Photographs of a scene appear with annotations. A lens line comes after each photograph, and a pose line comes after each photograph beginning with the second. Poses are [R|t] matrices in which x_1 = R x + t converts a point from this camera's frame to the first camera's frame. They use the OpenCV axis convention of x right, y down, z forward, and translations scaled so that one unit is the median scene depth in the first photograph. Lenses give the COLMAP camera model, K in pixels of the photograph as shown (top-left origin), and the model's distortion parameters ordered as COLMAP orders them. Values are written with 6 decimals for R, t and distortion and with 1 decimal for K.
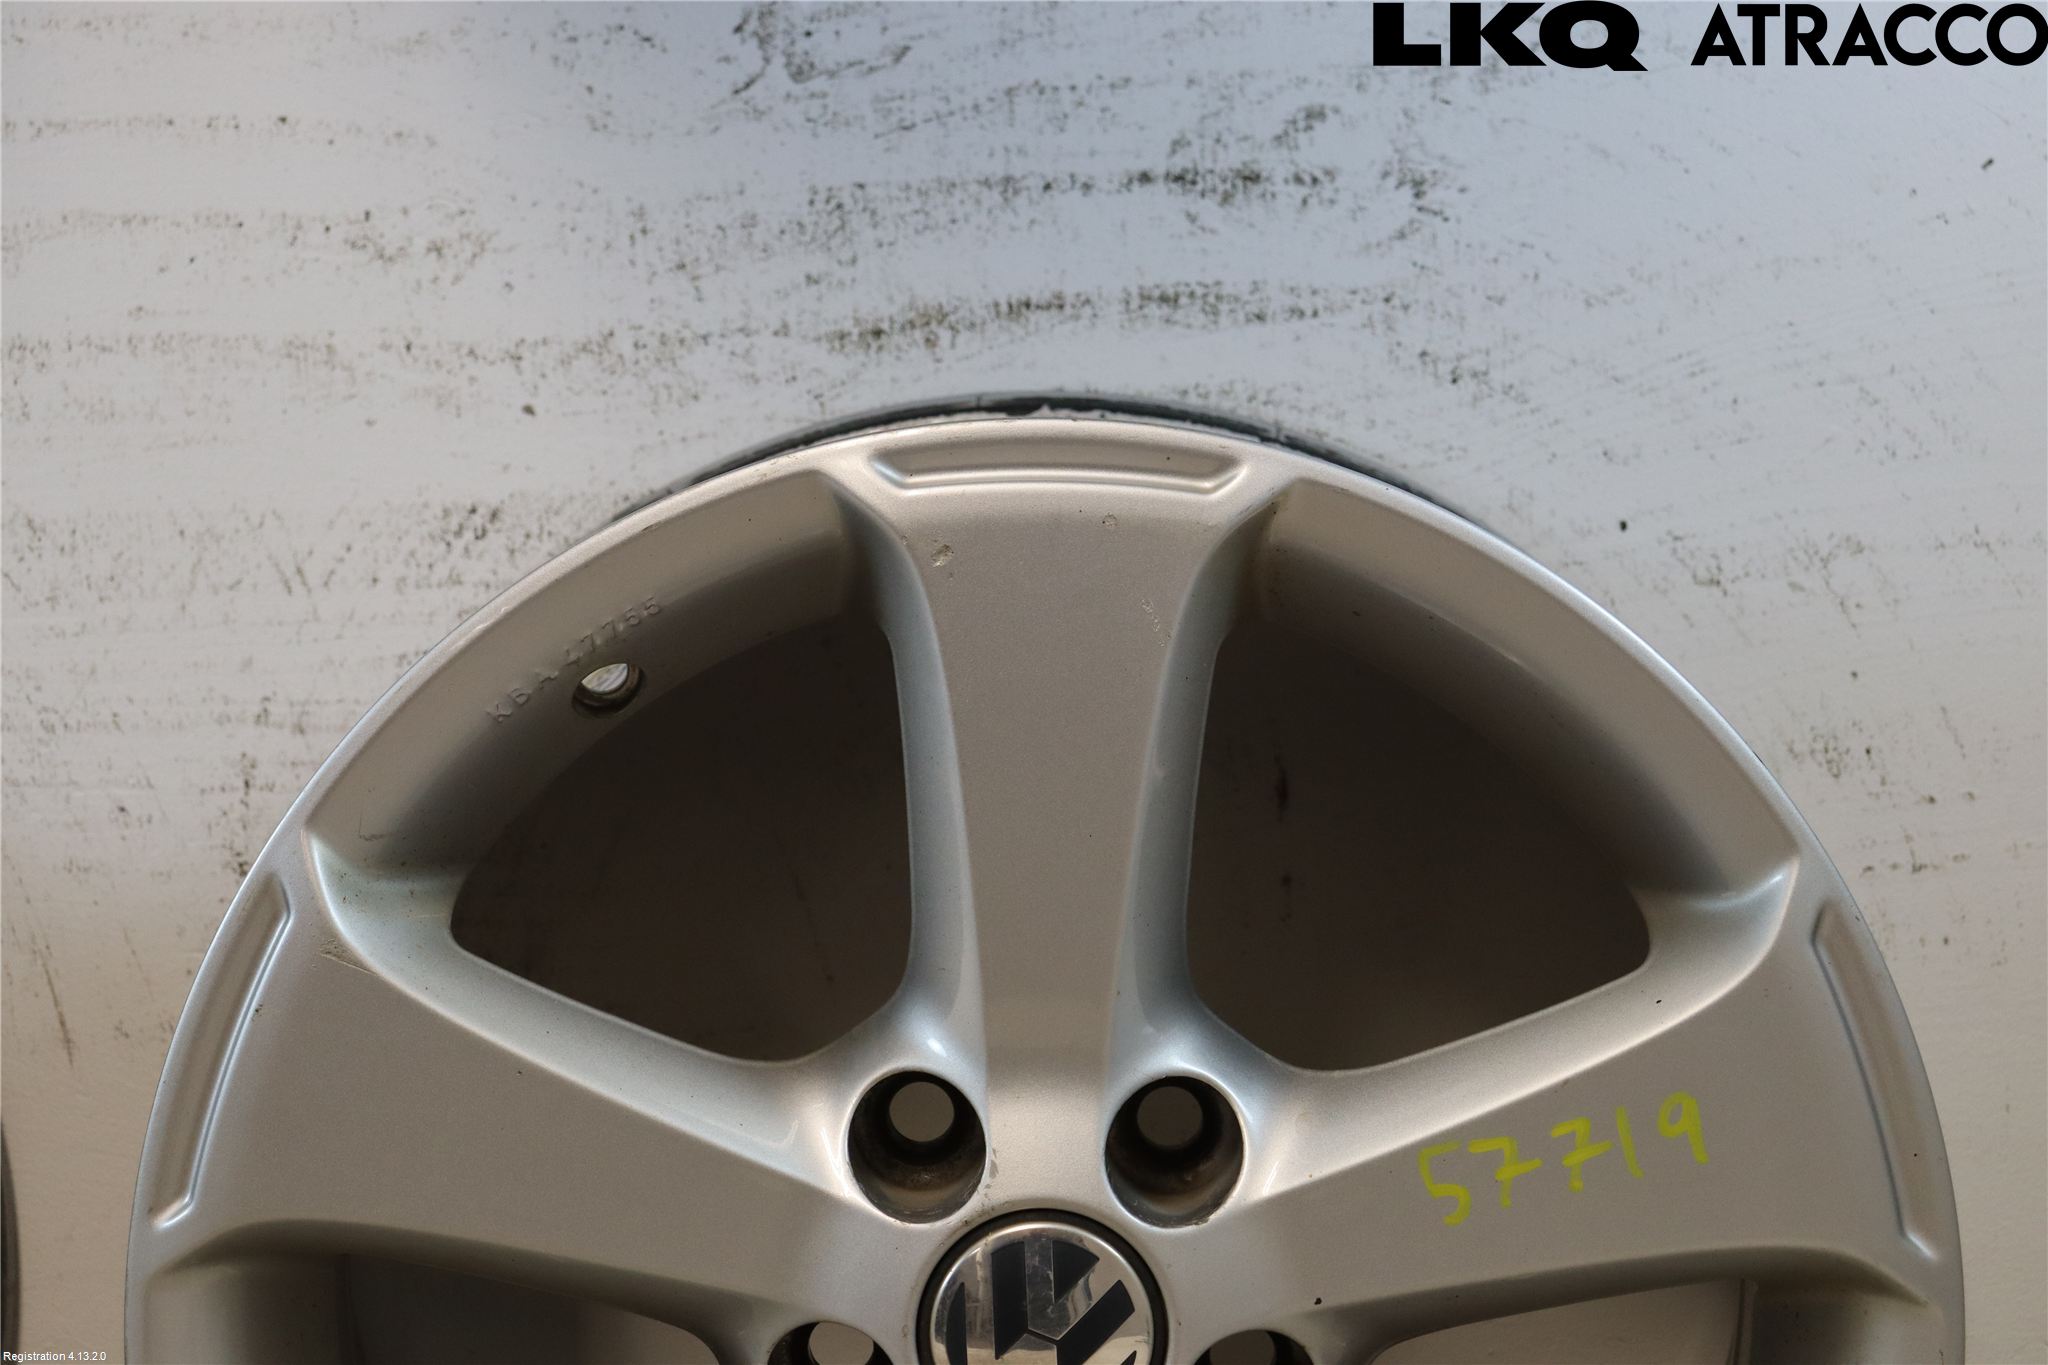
lens RADIAL K [[5070.7, 0, 1013.0], [0, 5070.7, 700.1], [0, 0, 1]] dist [0.491790, 0.000000]
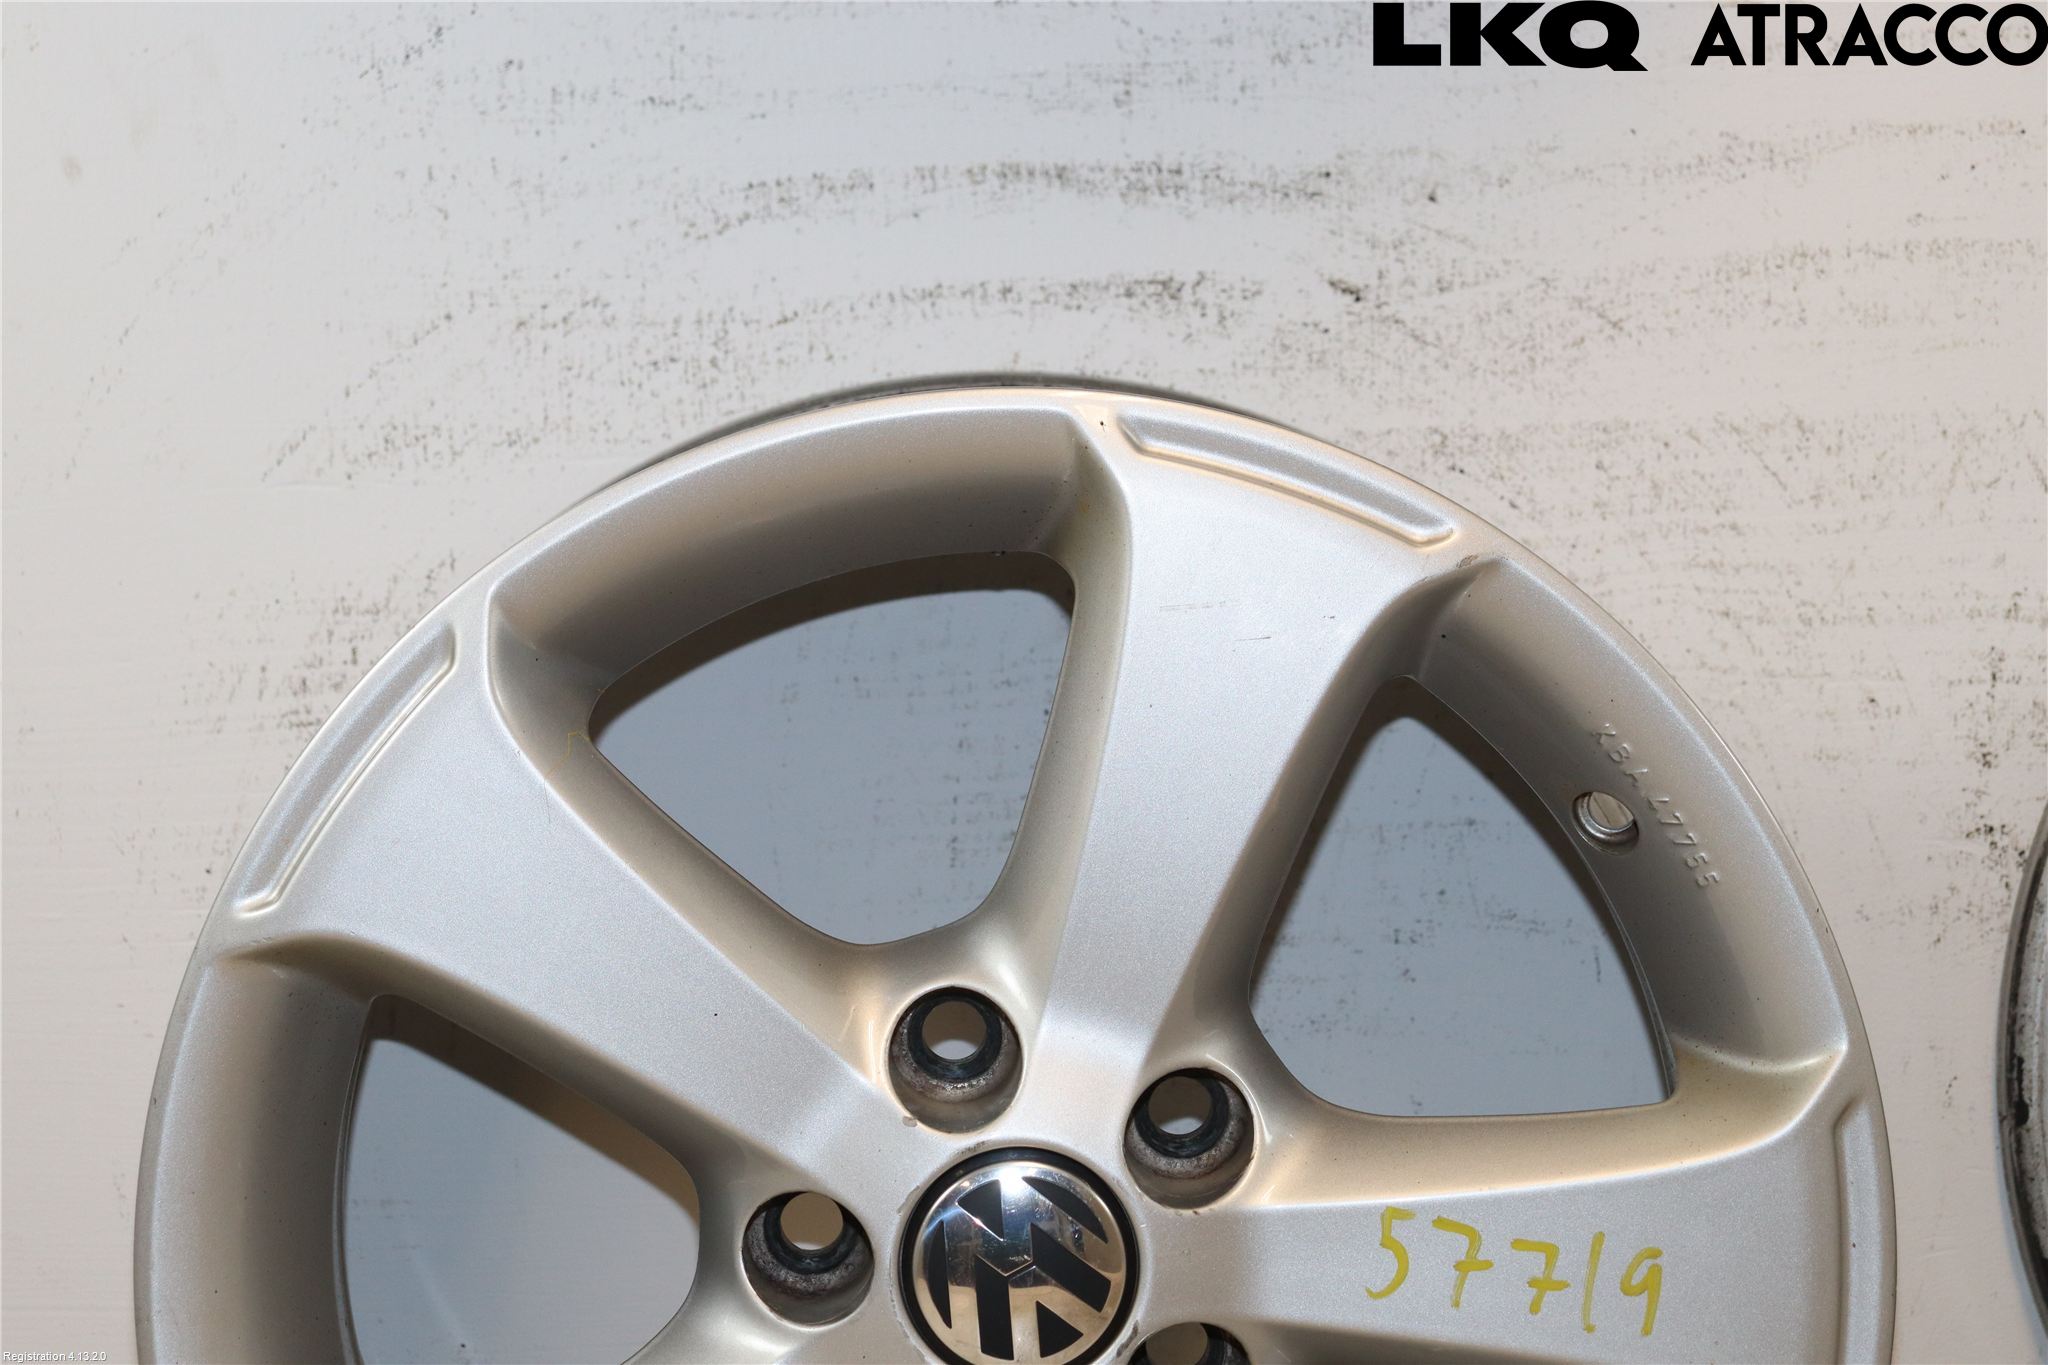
lens RADIAL K [[5070.7, 0, 1029.9], [0, 5070.7, 674.6], [0, 0, 1]] dist [0.491790, 0.000000]
pose [[0.999219, 0.005314, 0.039158, -0.385477], [-0.005107, 0.999972, -0.005378, 0.022636], [-0.039185, 0.005173, 0.999219, -0.028444]]
